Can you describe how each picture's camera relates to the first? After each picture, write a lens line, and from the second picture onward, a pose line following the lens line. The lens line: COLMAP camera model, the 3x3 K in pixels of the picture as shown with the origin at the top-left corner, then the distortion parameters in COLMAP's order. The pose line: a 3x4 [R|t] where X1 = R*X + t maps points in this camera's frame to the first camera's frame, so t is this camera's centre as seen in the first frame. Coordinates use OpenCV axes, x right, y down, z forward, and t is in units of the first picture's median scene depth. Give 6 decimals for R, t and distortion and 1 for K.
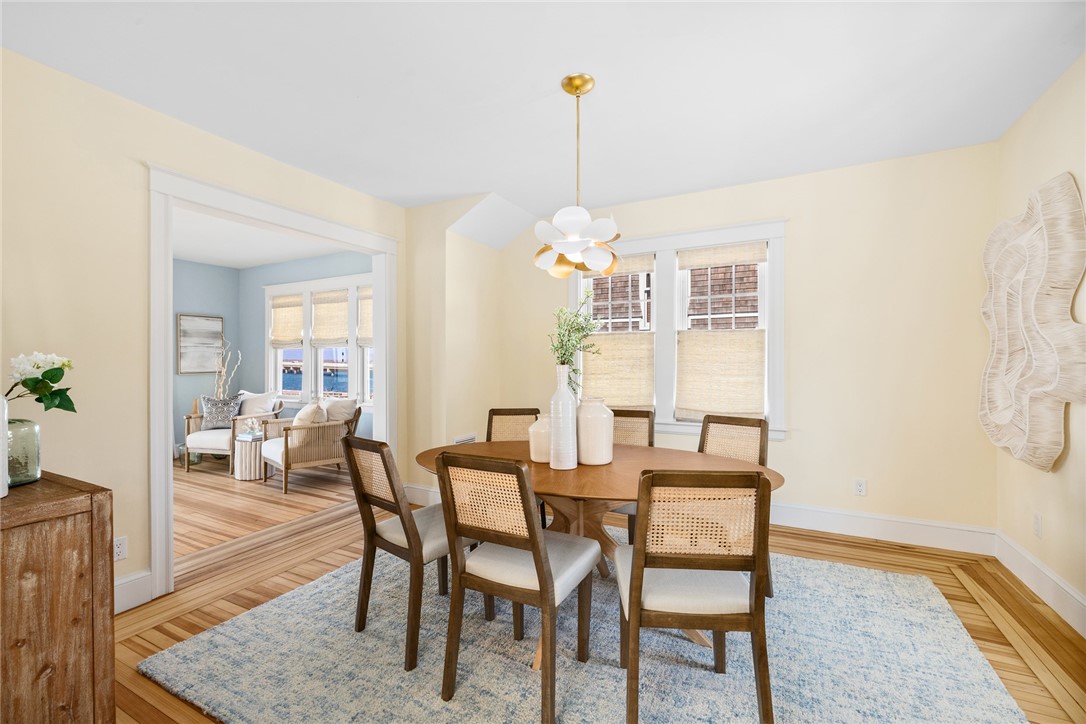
lens RADIAL K [[467.3, 0, 541.6], [0, 467.3, 363.0], [0, 0, 1]] dist [0.002714, 0.000875]
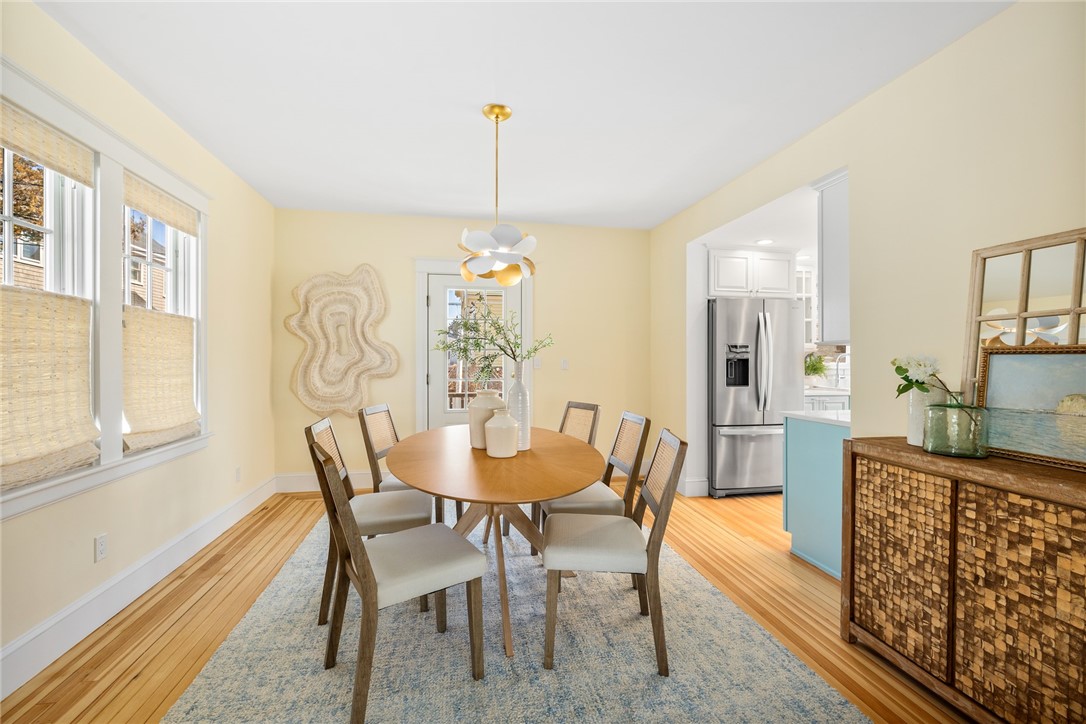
lens RADIAL K [[467.3, 0, 543.1], [0, 467.3, 360.6], [0, 0, 1]] dist [0.002714, 0.000875]
pose [[-0.617896, -0.002984, 0.786254, -0.509518], [0.003191, 0.999975, 0.006303, 0.000103], [-0.786254, 0.006403, -0.617871, 0.948830]]
